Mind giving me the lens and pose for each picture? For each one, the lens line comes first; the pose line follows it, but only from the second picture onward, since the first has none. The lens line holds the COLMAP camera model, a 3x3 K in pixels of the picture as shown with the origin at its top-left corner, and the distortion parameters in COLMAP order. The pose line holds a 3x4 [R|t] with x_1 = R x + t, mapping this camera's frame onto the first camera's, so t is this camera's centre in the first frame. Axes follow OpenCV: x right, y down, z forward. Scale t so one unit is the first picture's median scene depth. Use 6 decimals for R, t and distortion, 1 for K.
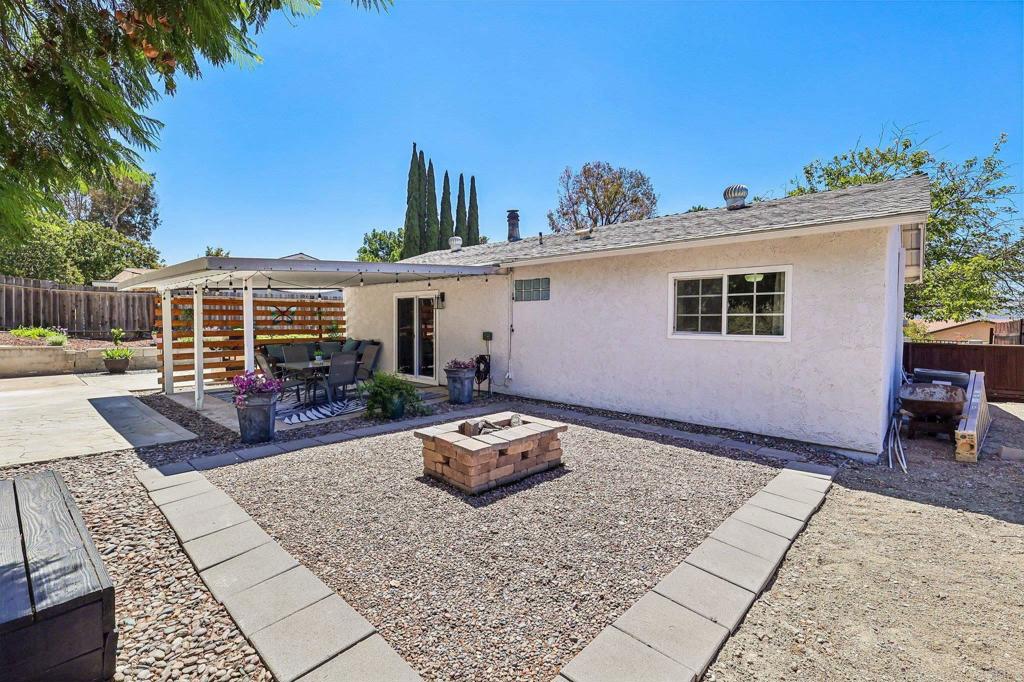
lens RADIAL K [[436.7, 0, 512.2], [0, 436.7, 334.0], [0, 0, 1]] dist [0.001223, 0.000008]
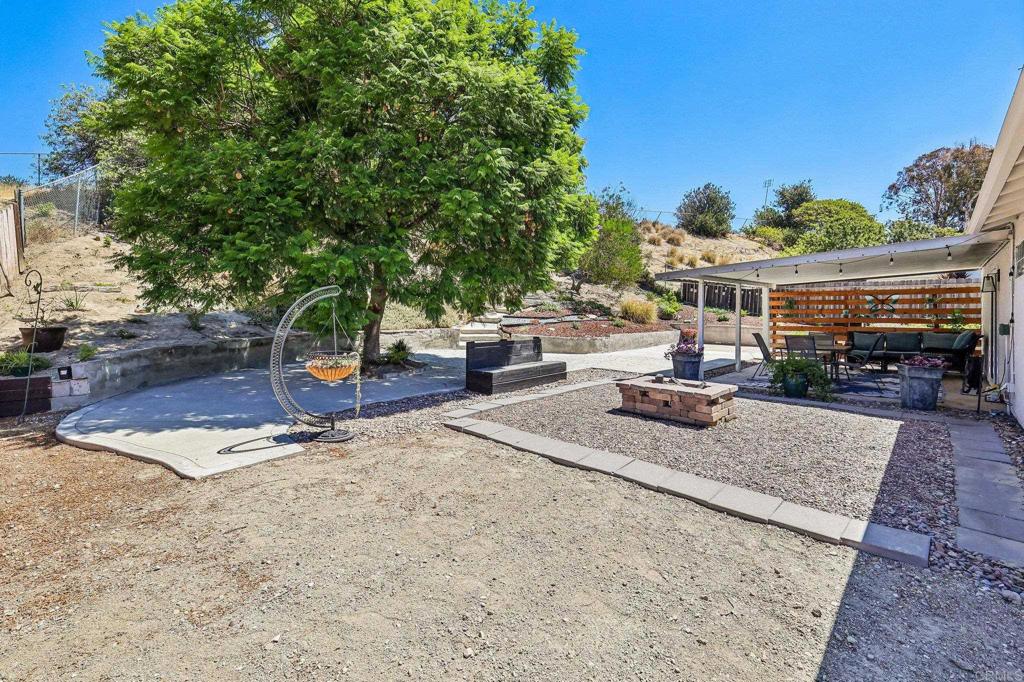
lens RADIAL K [[436.7, 0, 512.9], [0, 436.7, 340.6], [0, 0, 1]] dist [0.001223, 0.000008]
pose [[-0.010523, 0.063359, -0.997935, 0.474538], [-0.027092, 0.997606, 0.063624, -0.000290], [0.999578, 0.027706, -0.008781, 0.171555]]
